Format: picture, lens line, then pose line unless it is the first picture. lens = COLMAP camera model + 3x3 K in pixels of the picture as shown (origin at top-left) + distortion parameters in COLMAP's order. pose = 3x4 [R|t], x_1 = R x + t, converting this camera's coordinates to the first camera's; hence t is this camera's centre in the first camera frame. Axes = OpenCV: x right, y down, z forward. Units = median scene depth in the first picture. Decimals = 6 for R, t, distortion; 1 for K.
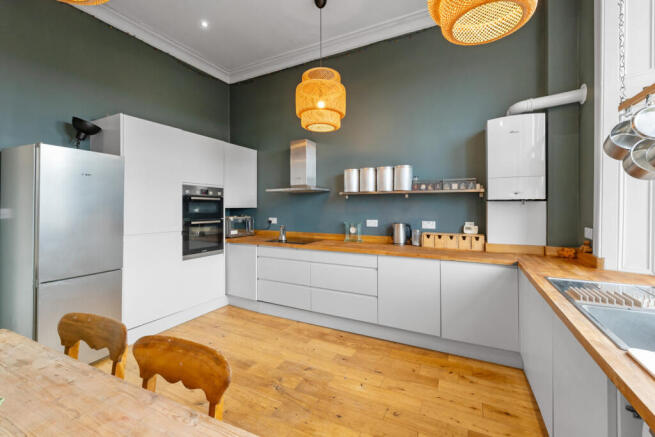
lens RADIAL K [[271.2, 0, 330.7], [0, 271.2, 208.1], [0, 0, 1]] dist [0.000380, 0.000015]
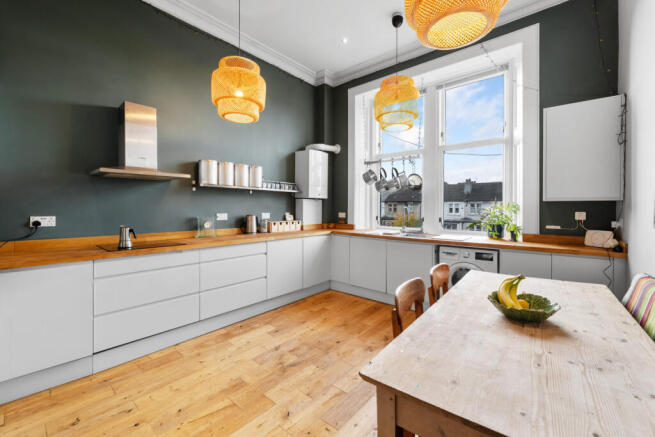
lens RADIAL K [[271.2, 0, 330.7], [0, 271.2, 208.1], [0, 0, 1]] dist [0.000380, 0.000015]
pose [[0.240123, -0.002589, 0.970739, -0.828396], [-0.001777, 0.999994, 0.003107, 0.022202], [-0.970741, -0.002471, 0.240117, 0.407655]]
